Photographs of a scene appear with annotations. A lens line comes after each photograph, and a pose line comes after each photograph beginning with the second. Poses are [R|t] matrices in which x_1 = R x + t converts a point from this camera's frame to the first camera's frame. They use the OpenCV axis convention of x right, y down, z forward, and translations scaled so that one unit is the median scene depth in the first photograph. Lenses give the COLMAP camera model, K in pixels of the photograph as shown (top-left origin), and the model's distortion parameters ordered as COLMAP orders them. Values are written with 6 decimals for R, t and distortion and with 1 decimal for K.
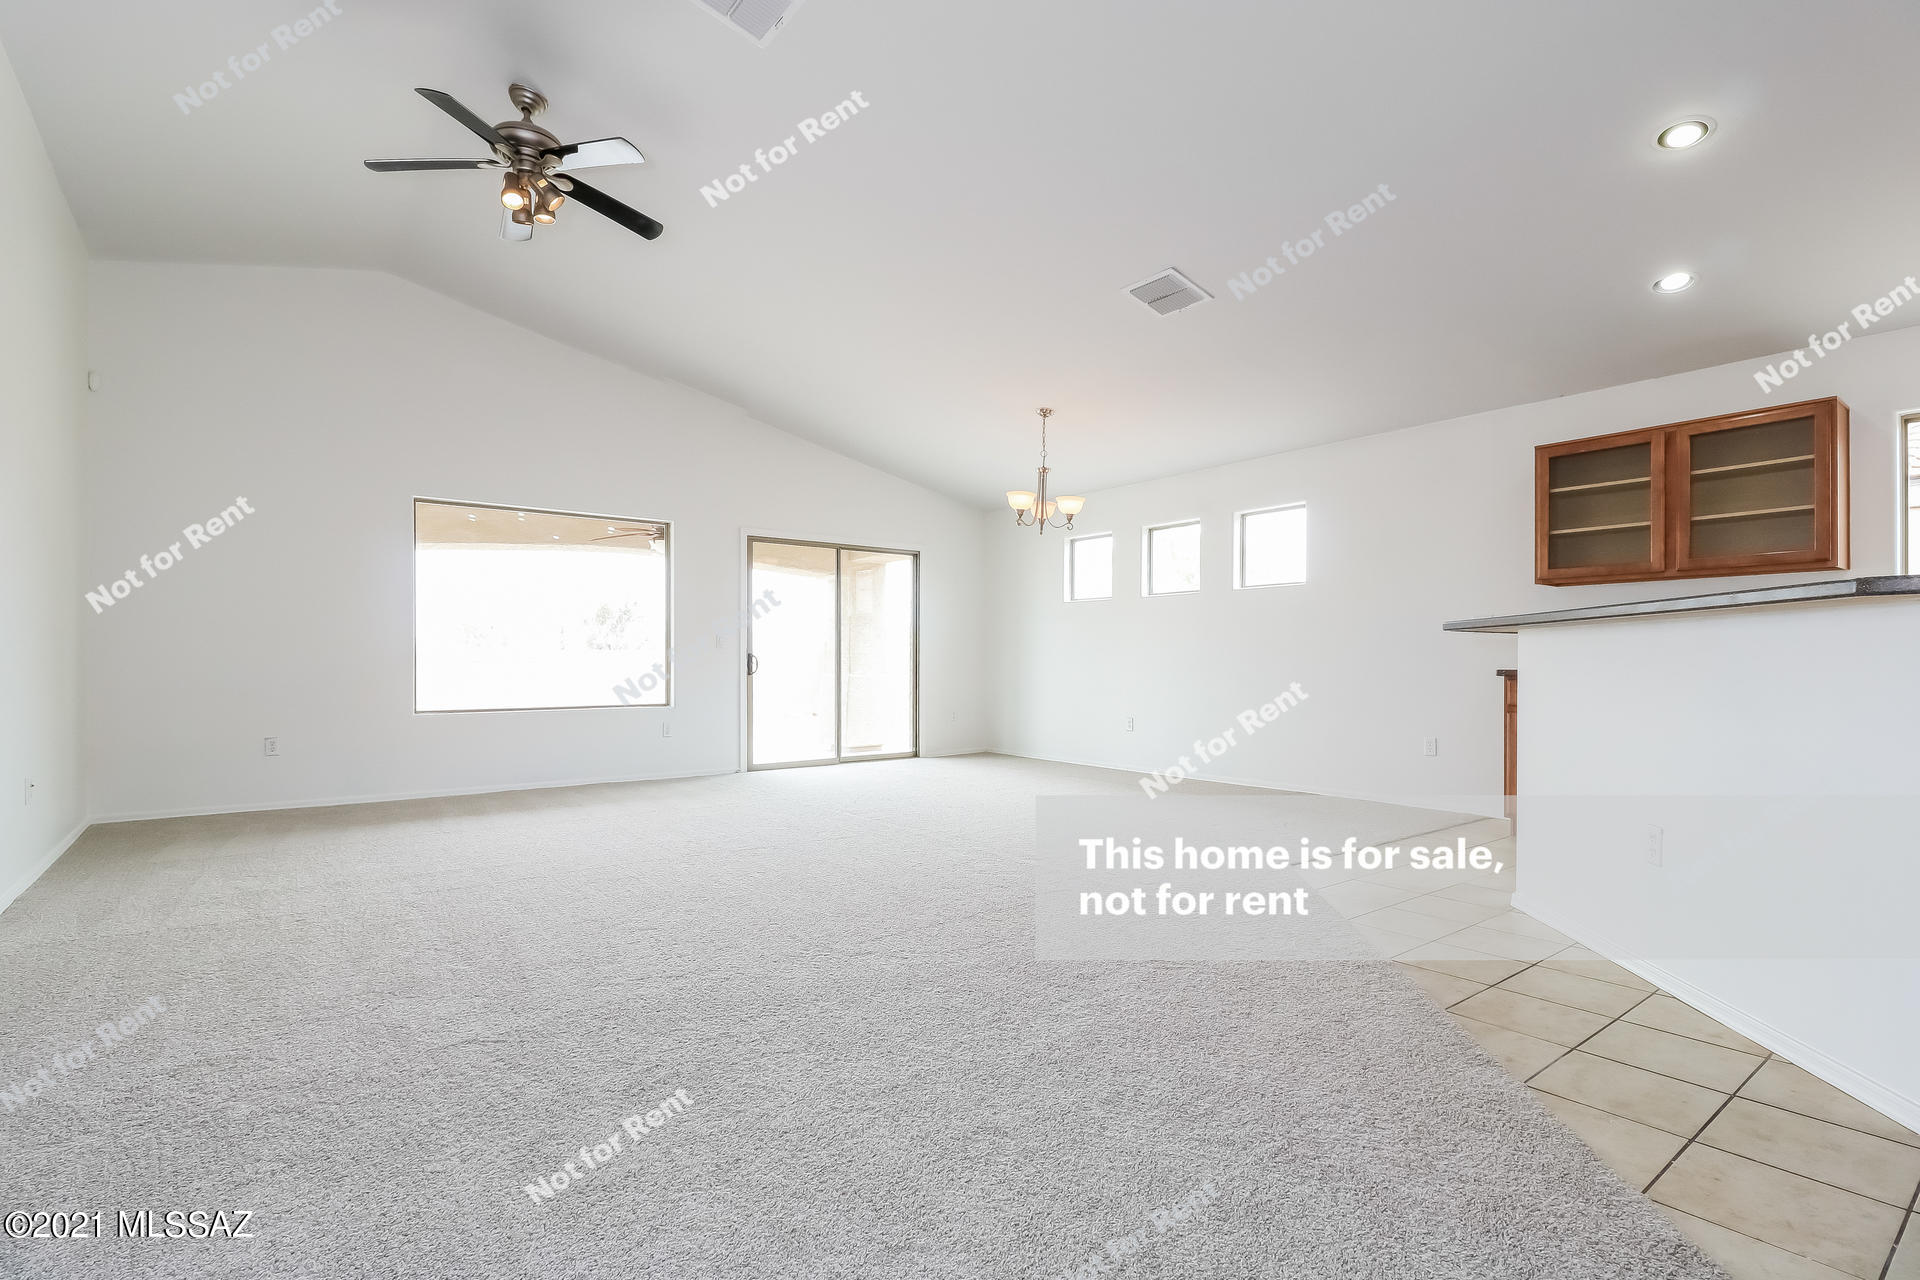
lens RADIAL K [[903.5, 0, 954.6], [0, 903.5, 653.2], [0, 0, 1]] dist [0.015777, -0.009749]
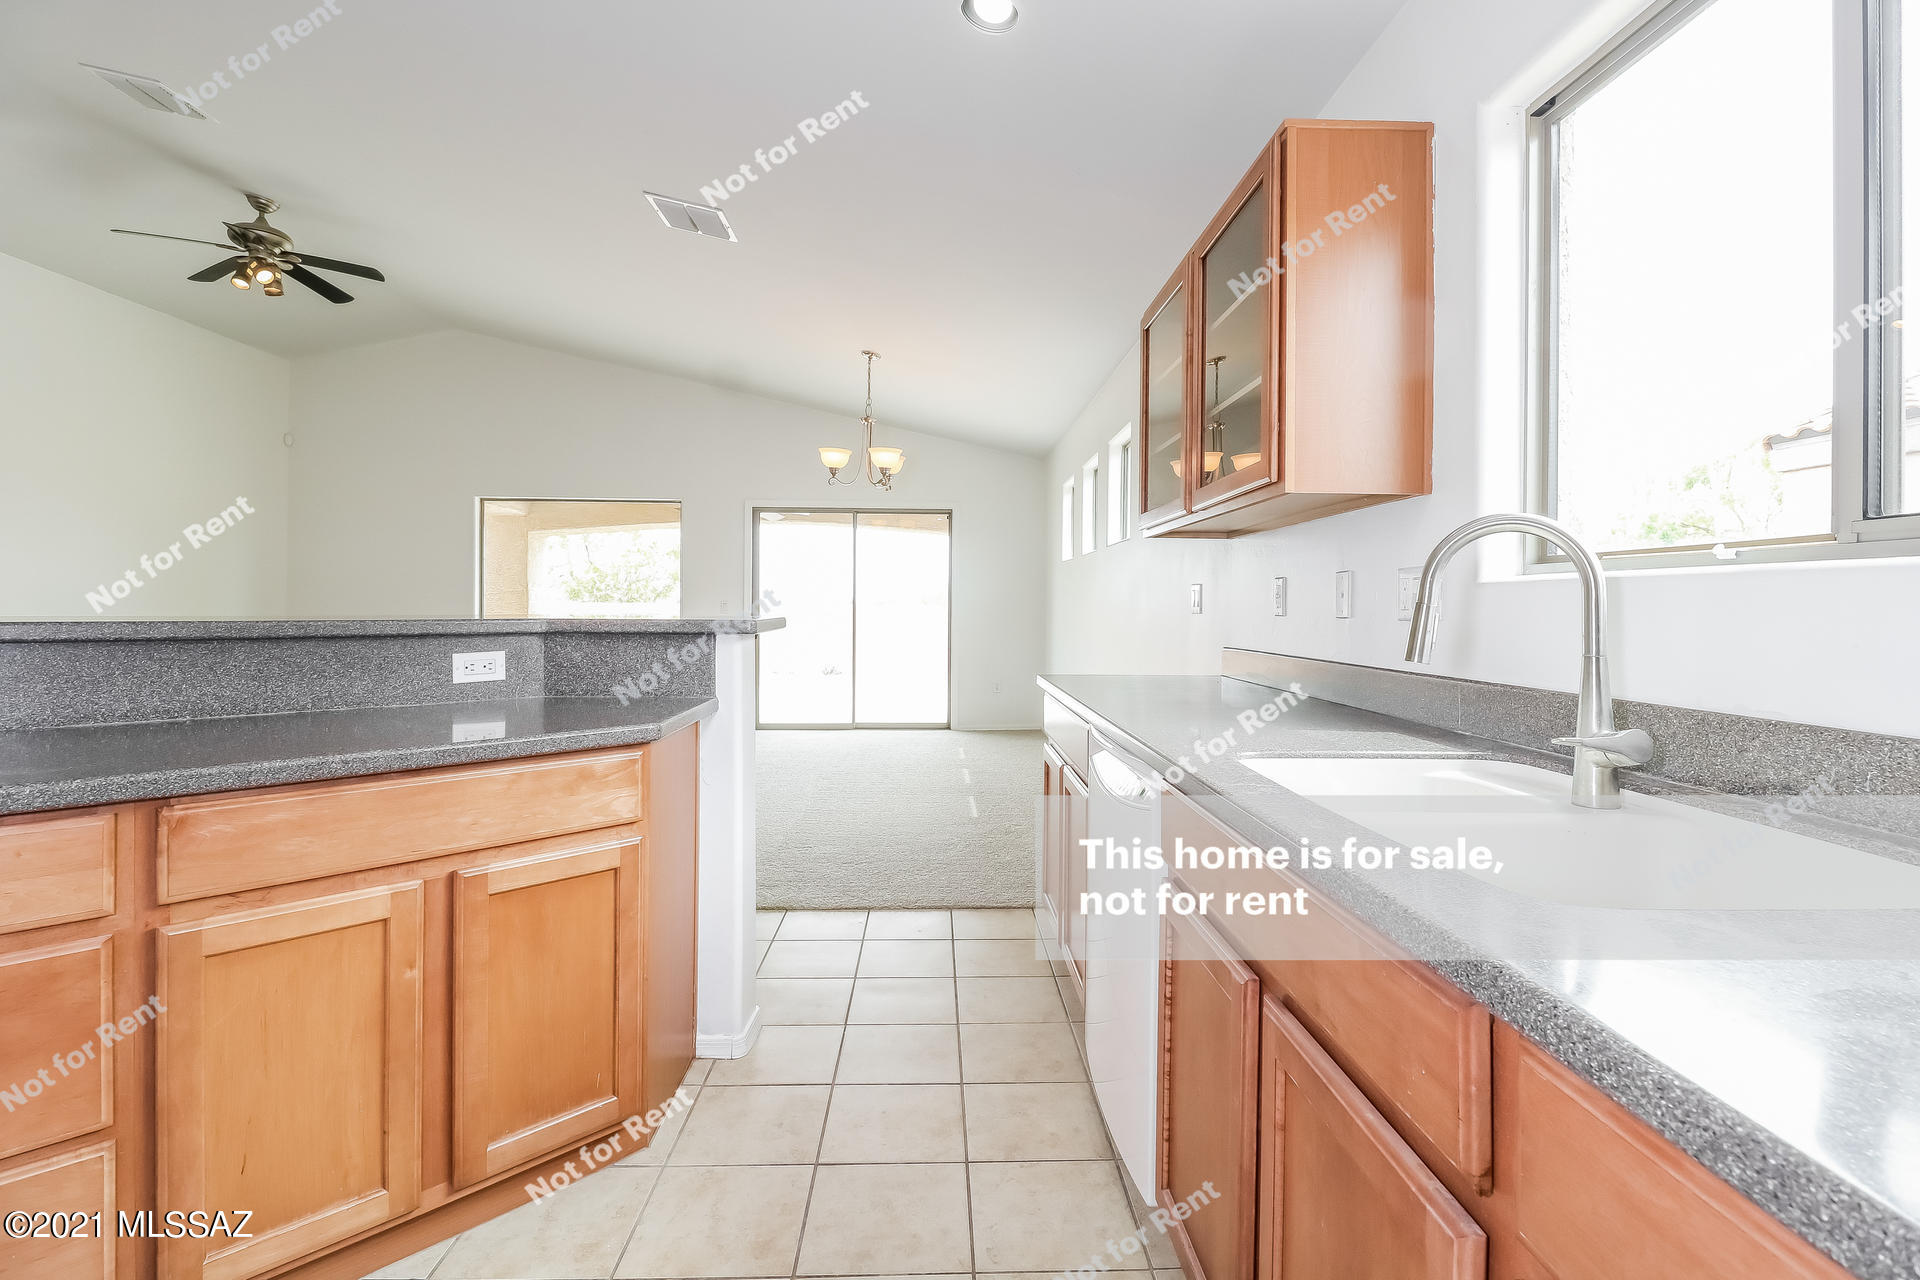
lens RADIAL K [[903.5, 0, 959.0], [0, 903.5, 607.4], [0, 0, 1]] dist [0.015777, -0.009749]
pose [[0.812145, 0.005680, -0.583428, 0.546632], [-0.001648, 0.999971, 0.007441, -0.019216], [0.583454, -0.005082, 0.812131, 0.261487]]
